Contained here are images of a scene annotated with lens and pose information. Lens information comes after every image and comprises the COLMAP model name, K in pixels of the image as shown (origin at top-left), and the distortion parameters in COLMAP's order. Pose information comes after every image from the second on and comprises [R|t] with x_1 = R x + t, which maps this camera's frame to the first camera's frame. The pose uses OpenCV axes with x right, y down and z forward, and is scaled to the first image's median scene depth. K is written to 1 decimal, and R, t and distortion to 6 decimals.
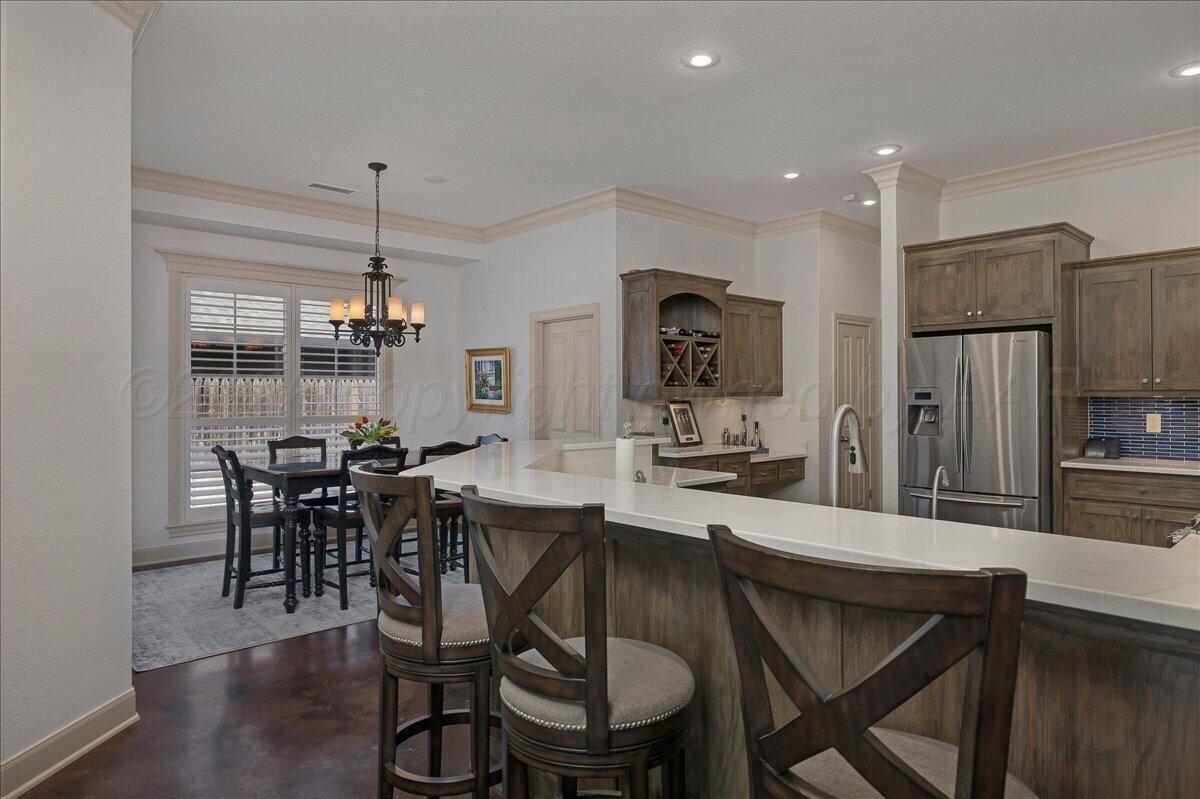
lens RADIAL K [[715.7, 0, 605.6], [0, 715.7, 391.7], [0, 0, 1]] dist [0.015250, 0.000694]
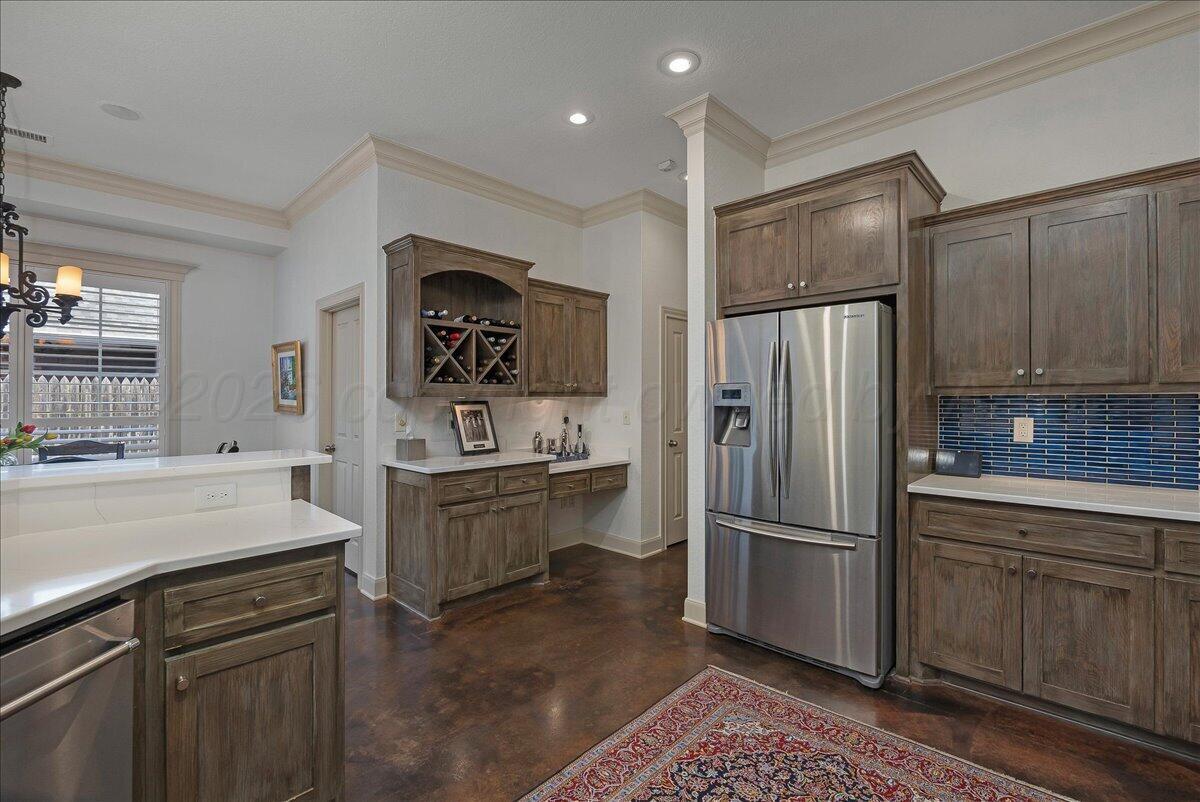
lens RADIAL K [[511.4, 0, 598.3], [0, 511.4, 397.9], [0, 0, 1]] dist [0.002007, 0.000372]
pose [[0.998979, 0.002482, 0.045111, 0.243271], [-0.002518, 0.999997, 0.000747, 0.008833], [-0.045109, -0.000860, 0.998982, 0.407890]]
